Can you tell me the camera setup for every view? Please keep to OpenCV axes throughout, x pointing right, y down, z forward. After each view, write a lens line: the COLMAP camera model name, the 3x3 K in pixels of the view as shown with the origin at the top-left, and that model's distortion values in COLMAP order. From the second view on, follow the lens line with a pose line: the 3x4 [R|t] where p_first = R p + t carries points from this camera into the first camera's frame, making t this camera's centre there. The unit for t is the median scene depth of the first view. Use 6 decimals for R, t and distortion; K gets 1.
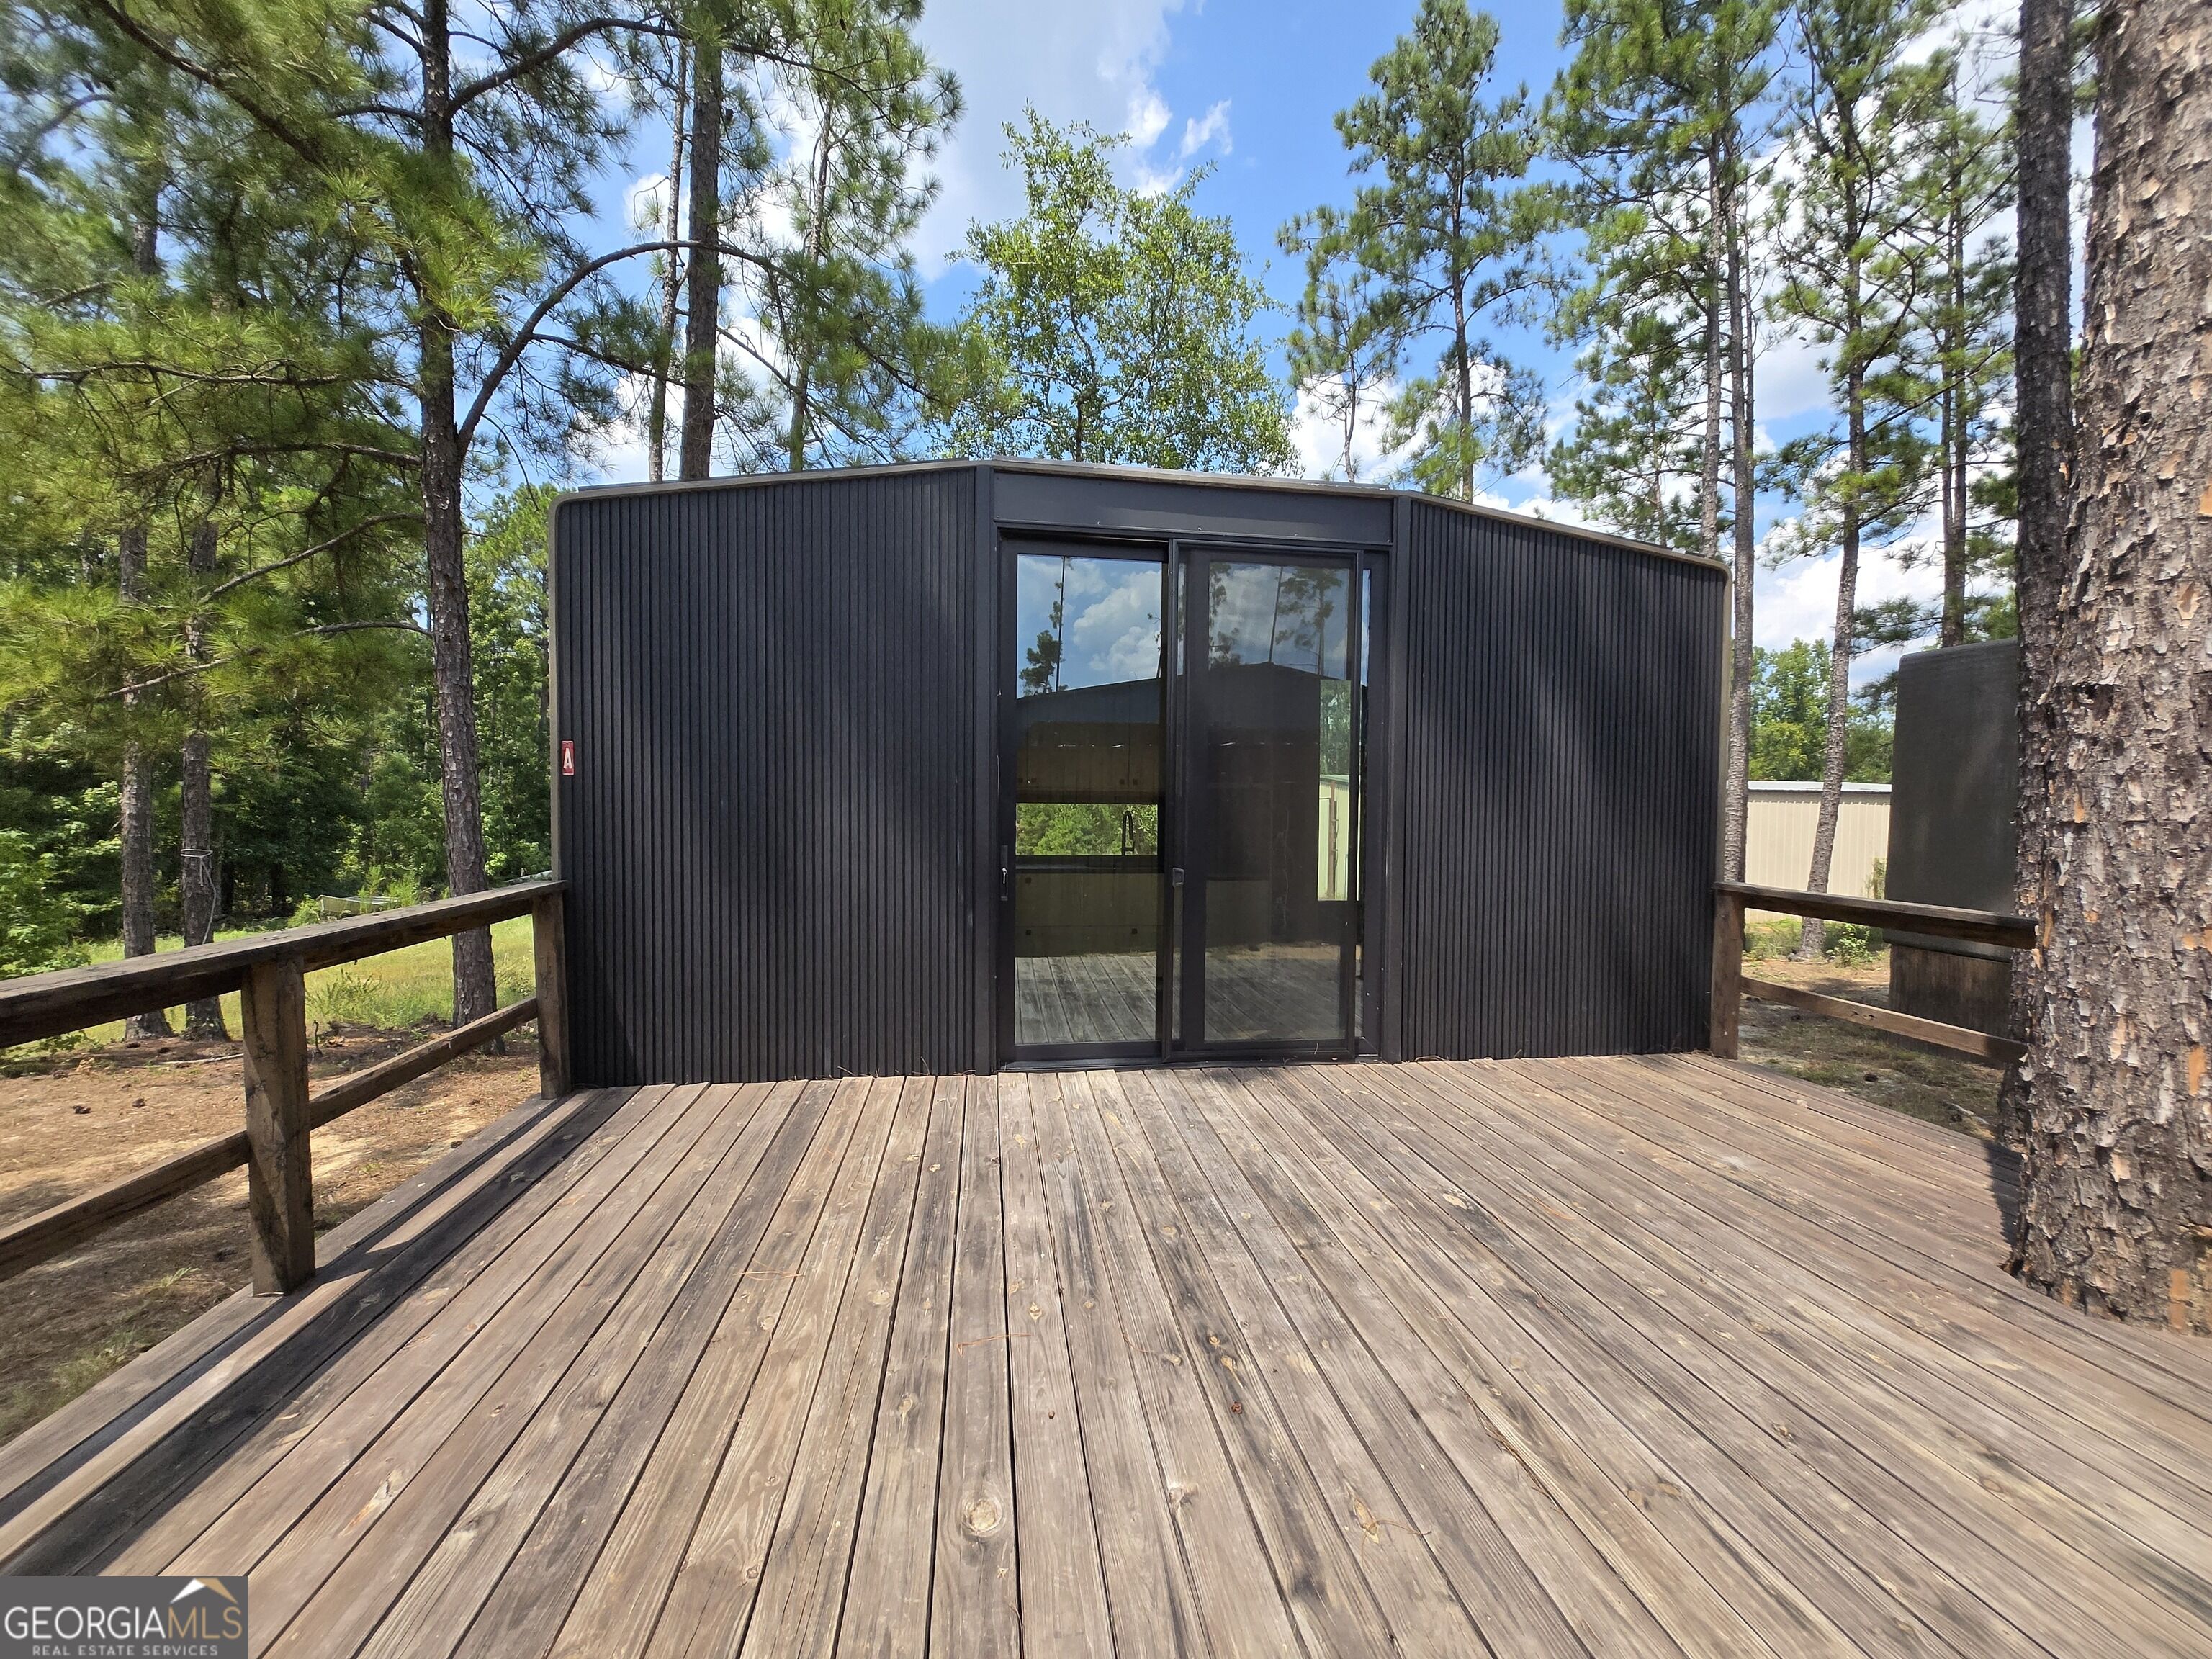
lens RADIAL K [[863.1, 0, 1128.6], [0, 863.1, 833.9], [0, 0, 1]] dist [0.009644, -0.002105]
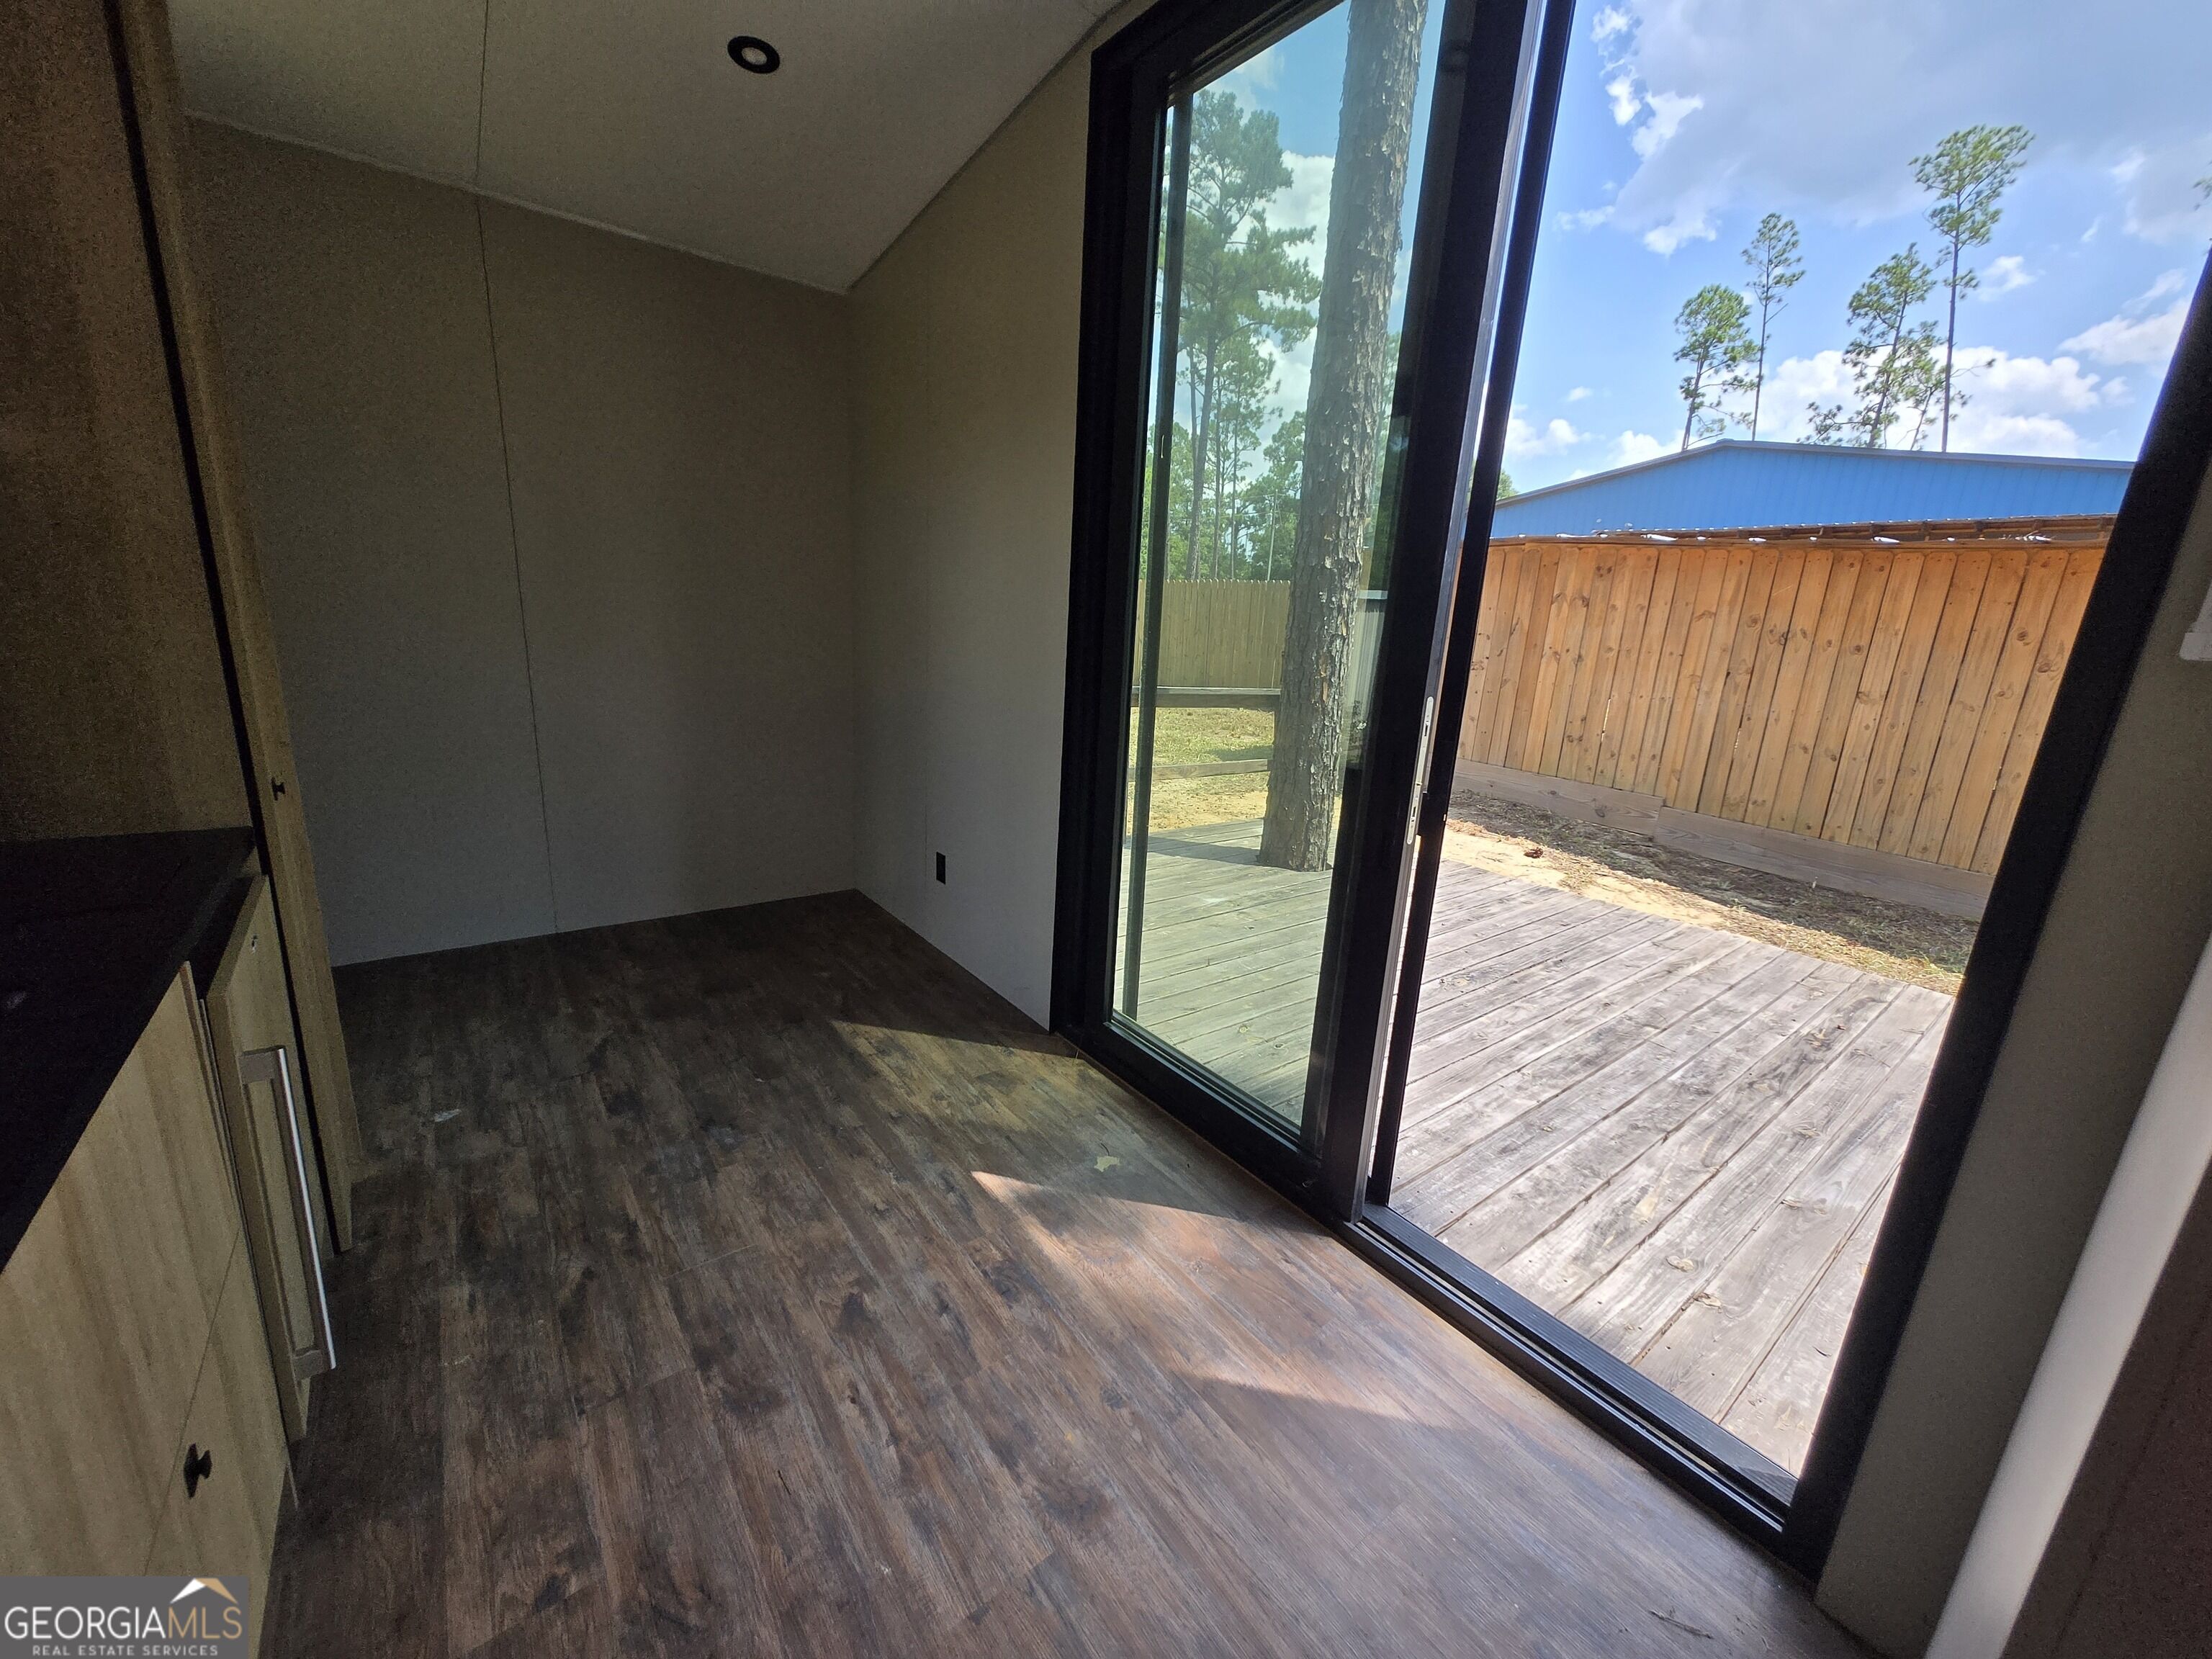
lens RADIAL K [[863.1, 0, 1128.6], [0, 863.1, 833.9], [0, 0, 1]] dist [0.009644, -0.002105]
pose [[-0.485996, -0.255236, 0.835860, -0.341860], [-0.040928, 0.962002, 0.269958, -0.073740], [-0.873002, 0.096988, -0.477975, 1.945717]]
